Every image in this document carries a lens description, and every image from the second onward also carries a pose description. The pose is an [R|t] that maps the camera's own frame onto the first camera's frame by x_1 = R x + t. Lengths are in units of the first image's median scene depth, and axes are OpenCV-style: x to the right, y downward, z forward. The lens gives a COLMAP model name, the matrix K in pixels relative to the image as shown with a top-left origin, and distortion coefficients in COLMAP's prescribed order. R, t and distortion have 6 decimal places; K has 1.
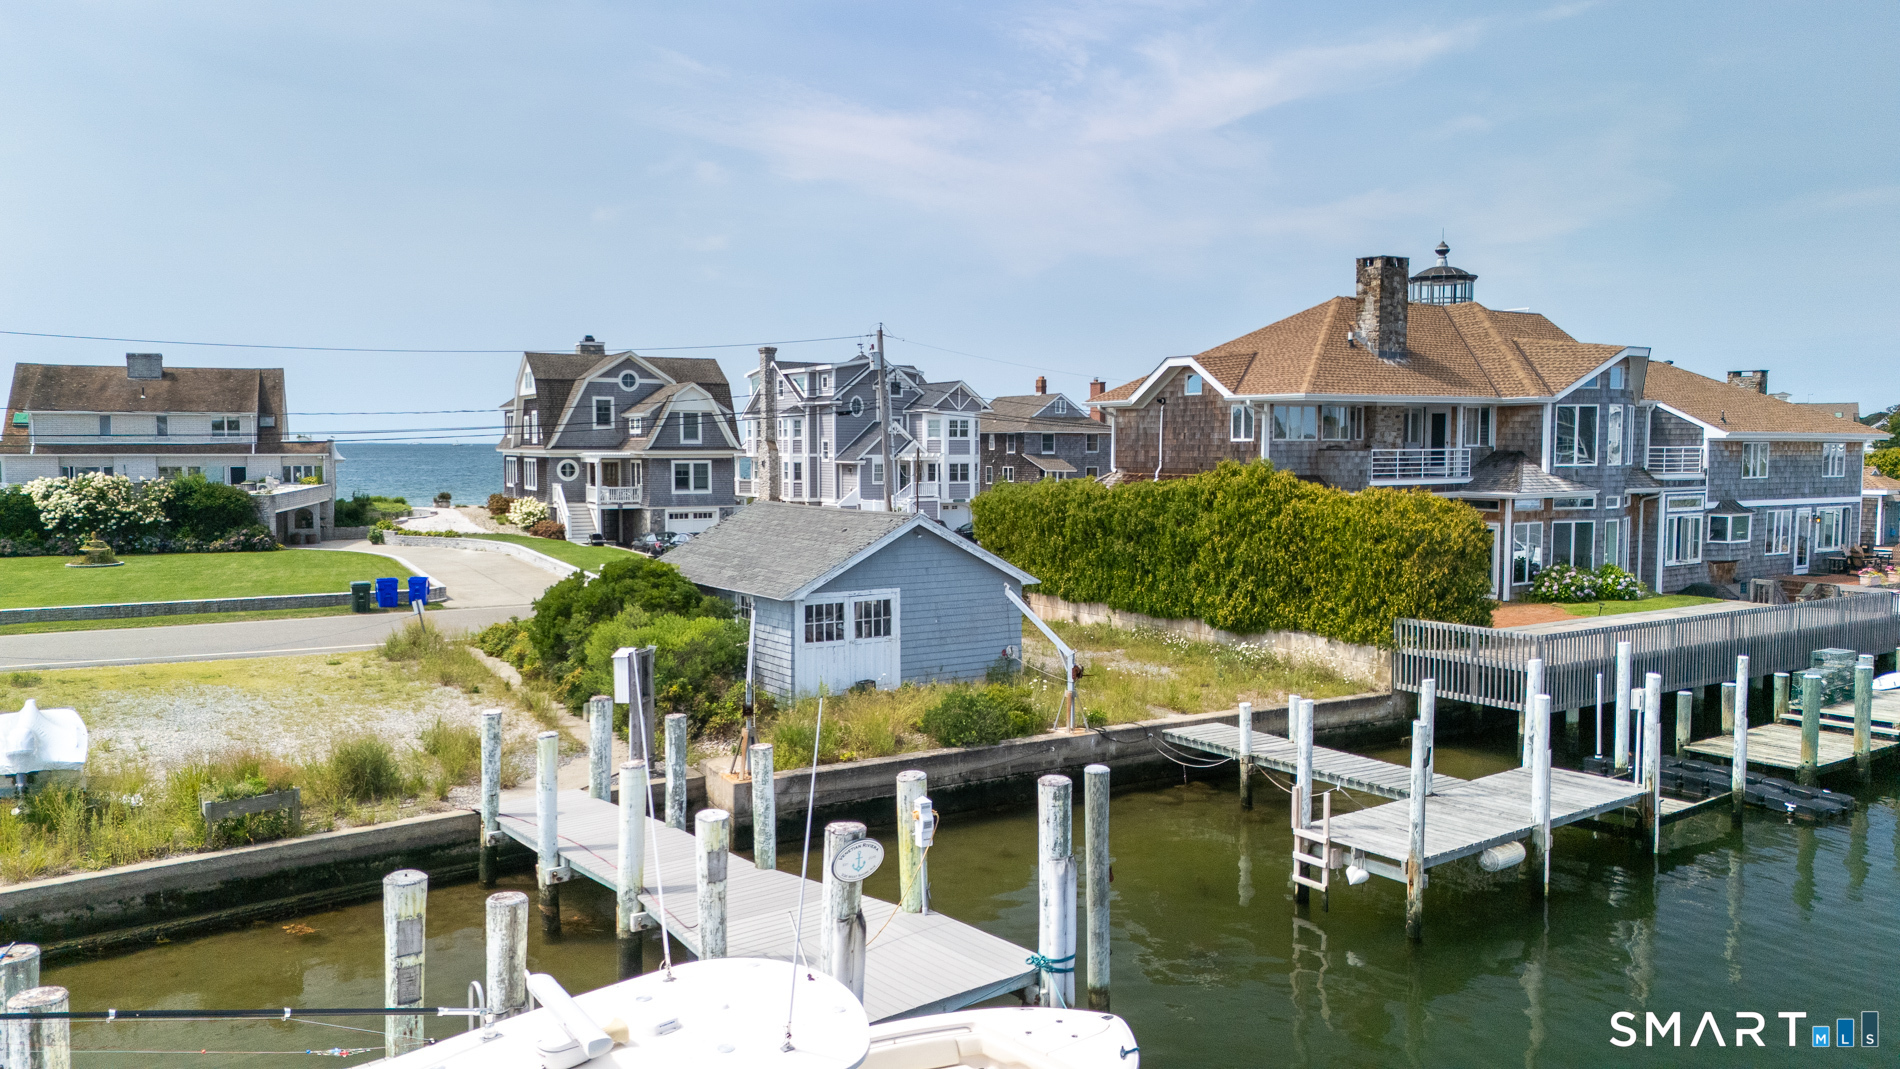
lens RADIAL K [[1378.2, 0, 947.1], [0, 1378.2, 536.3], [0, 0, 1]] dist [0.101390, -0.122193]
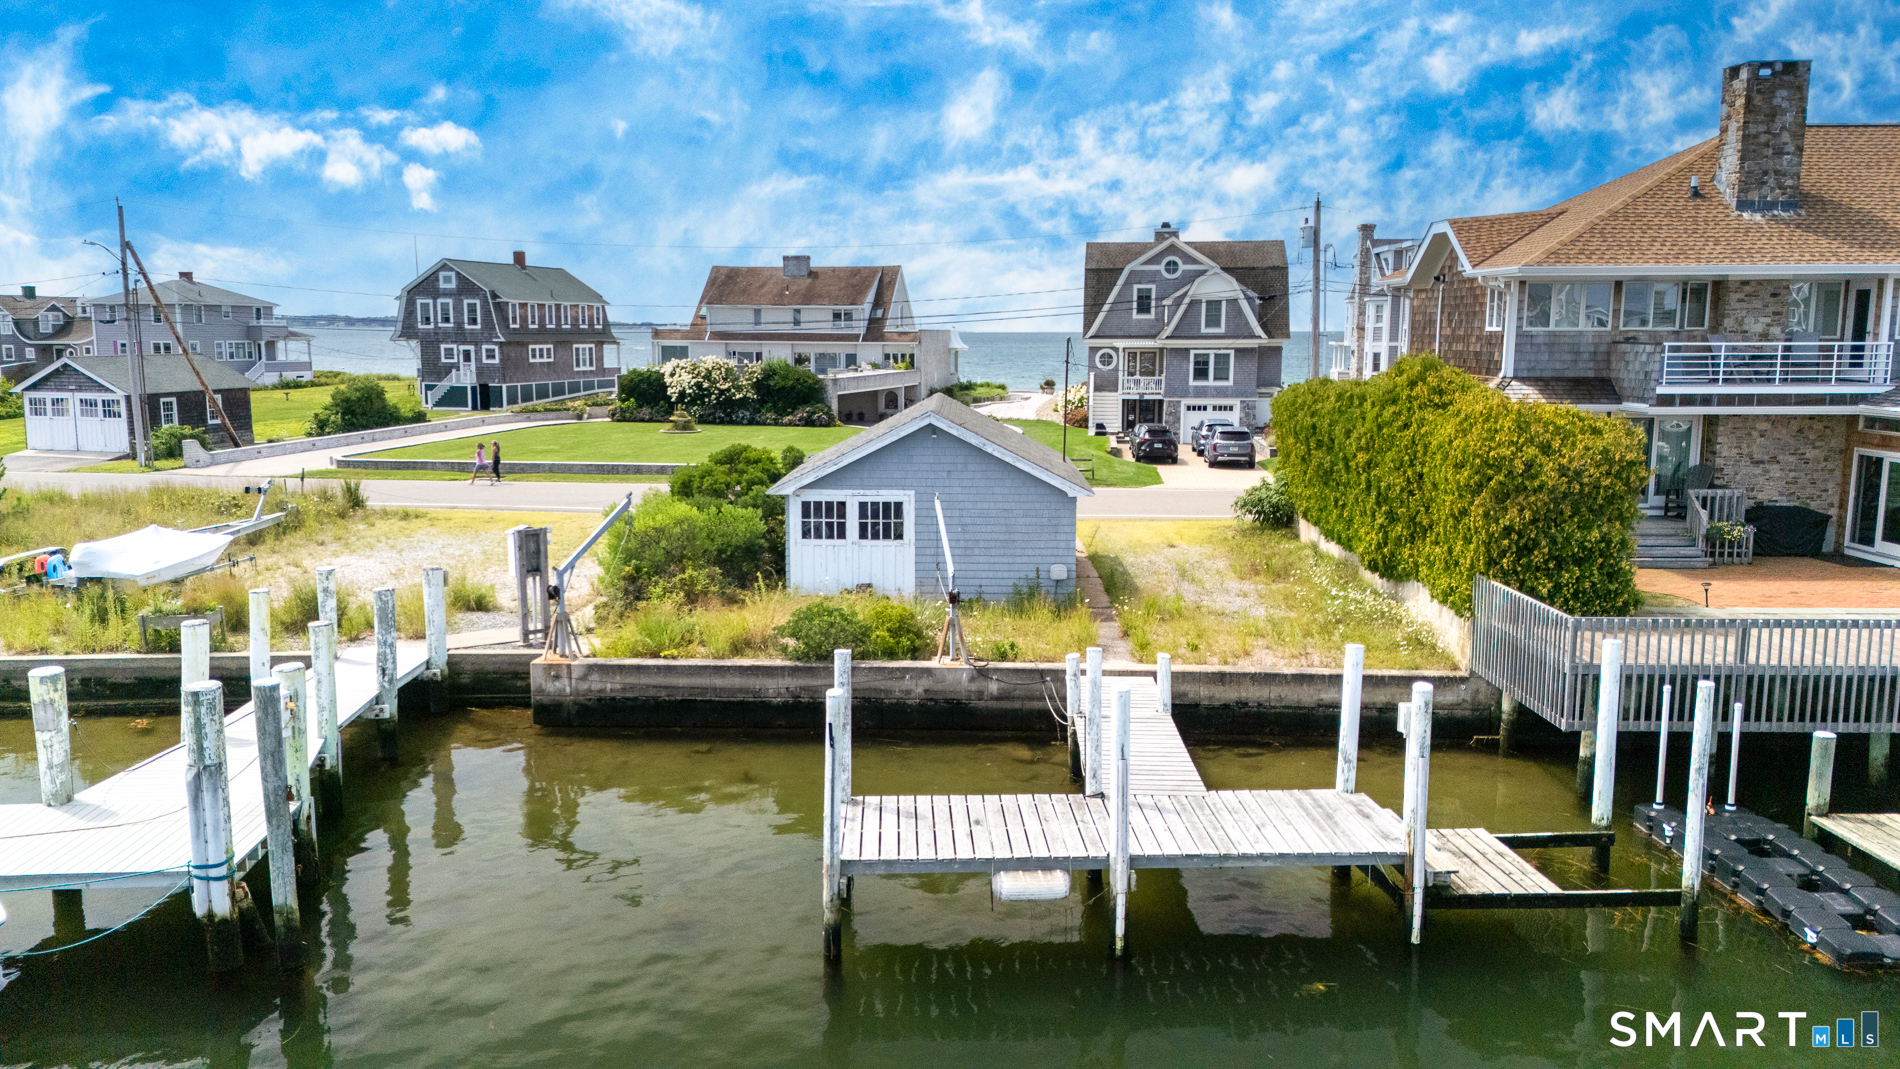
lens RADIAL K [[1378.2, 0, 950.4], [0, 1378.2, 534.3], [0, 0, 1]] dist [0.101390, -0.122193]
pose [[0.825397, 0.084627, -0.558174, 0.365144], [-0.040419, 0.995022, 0.091089, -0.013598], [0.563104, -0.052624, 0.824709, 0.171832]]
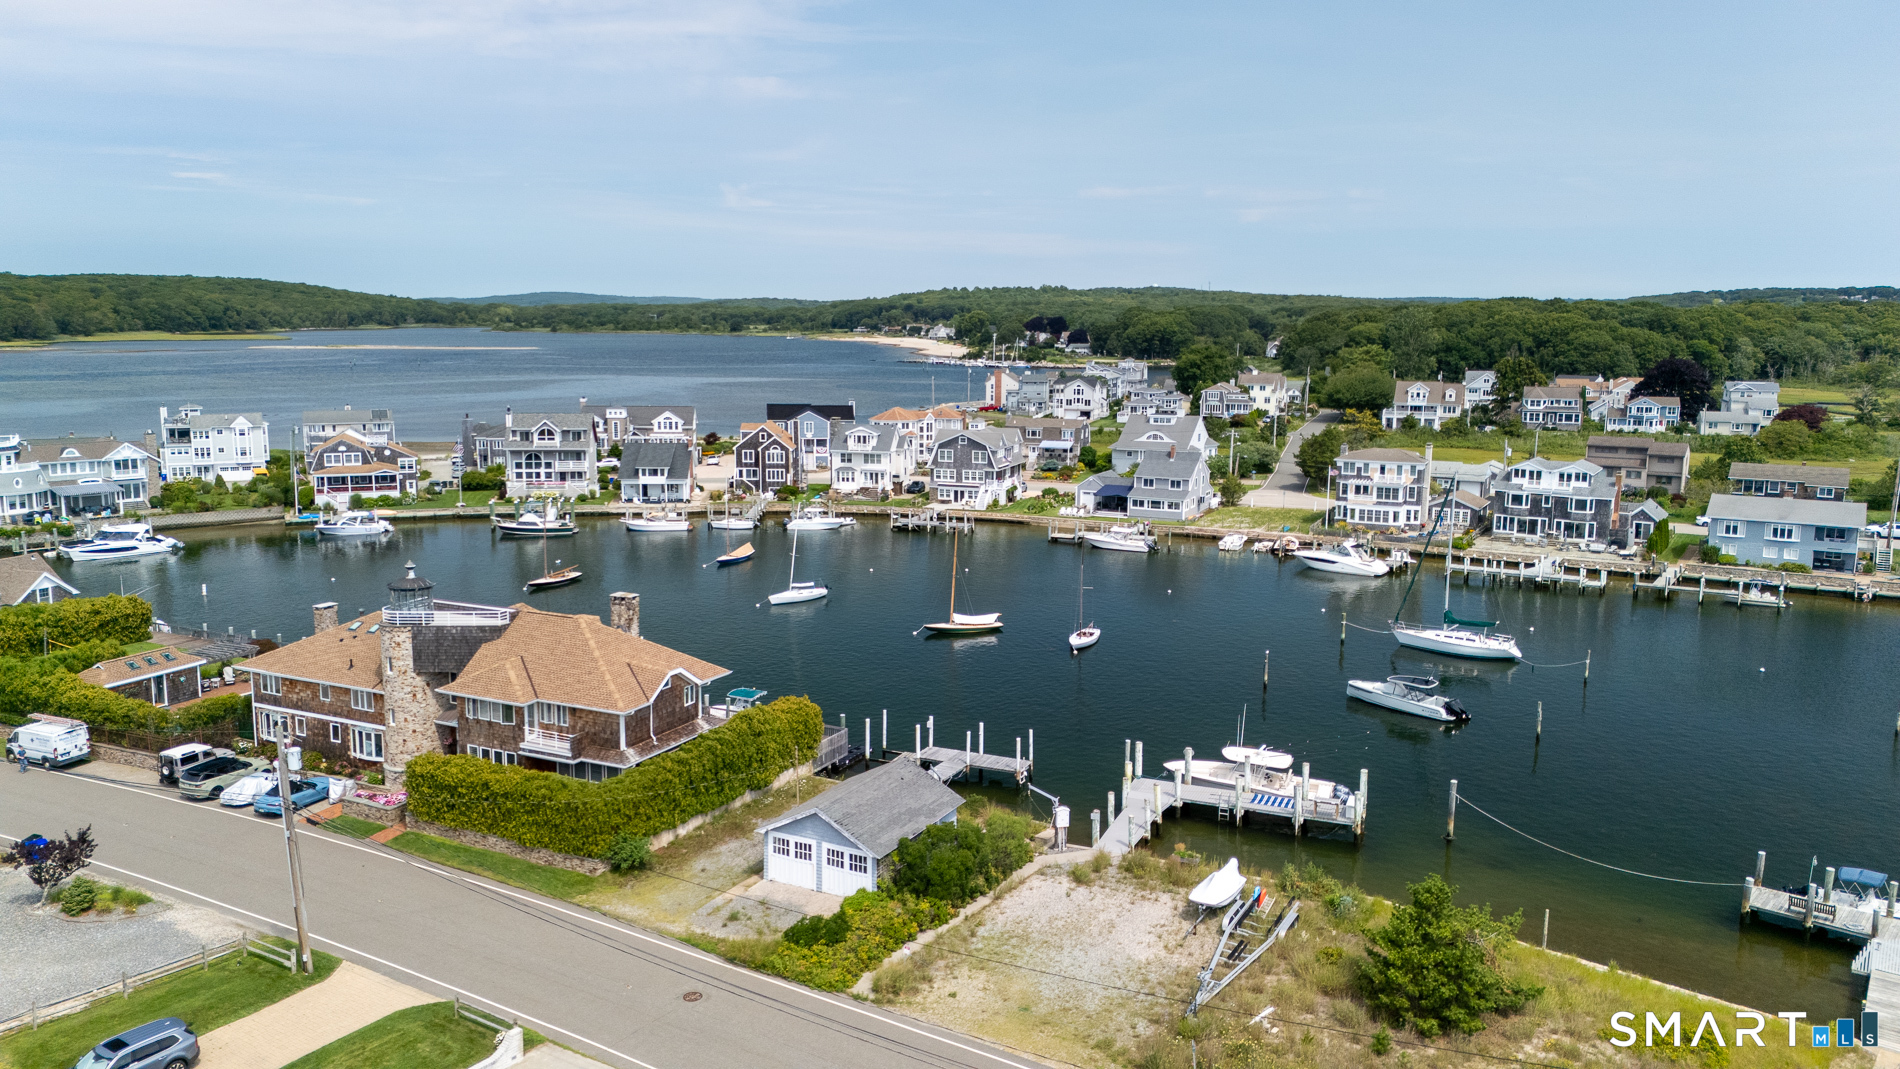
lens RADIAL K [[1378.2, 0, 950.7], [0, 1378.2, 540.8], [0, 0, 1]] dist [0.101390, -0.122193]
pose [[-0.477906, -0.145373, 0.866298, -1.404418], [0.053868, 0.979504, 0.194087, -0.571486], [-0.876757, 0.139421, -0.460280, 1.374121]]
